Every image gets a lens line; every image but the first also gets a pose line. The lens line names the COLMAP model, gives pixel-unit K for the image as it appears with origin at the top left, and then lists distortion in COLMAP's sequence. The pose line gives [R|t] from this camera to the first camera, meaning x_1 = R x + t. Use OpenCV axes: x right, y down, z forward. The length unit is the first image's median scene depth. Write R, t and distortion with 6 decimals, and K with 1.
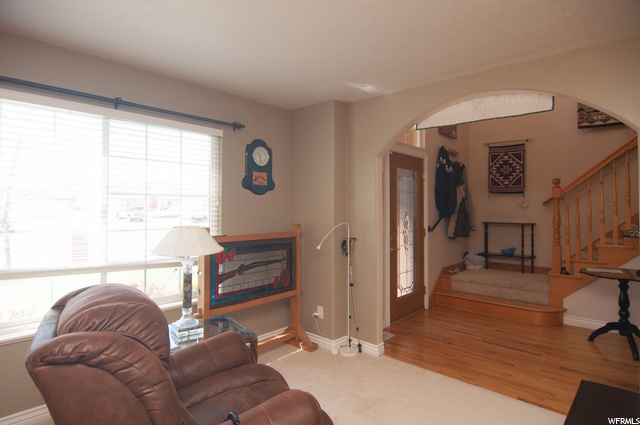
lens RADIAL K [[349.6, 0, 320.0], [0, 349.6, 212.5], [0, 0, 1]] dist [-0.005635, -0.001179]
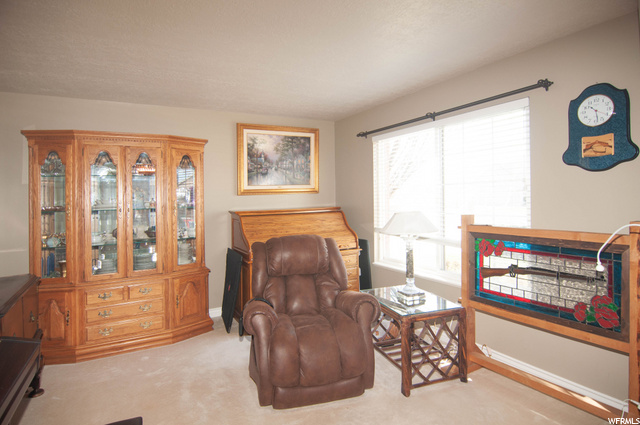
lens RADIAL K [[349.6, 0, 320.0], [0, 349.6, 212.5], [0, 0, 1]] dist [-0.005635, -0.001179]
pose [[-0.307031, 0.042306, -0.950759, 0.600590], [0.005490, 0.999074, 0.042683, -0.006534], [0.951684, 0.007885, -0.306978, 0.737526]]
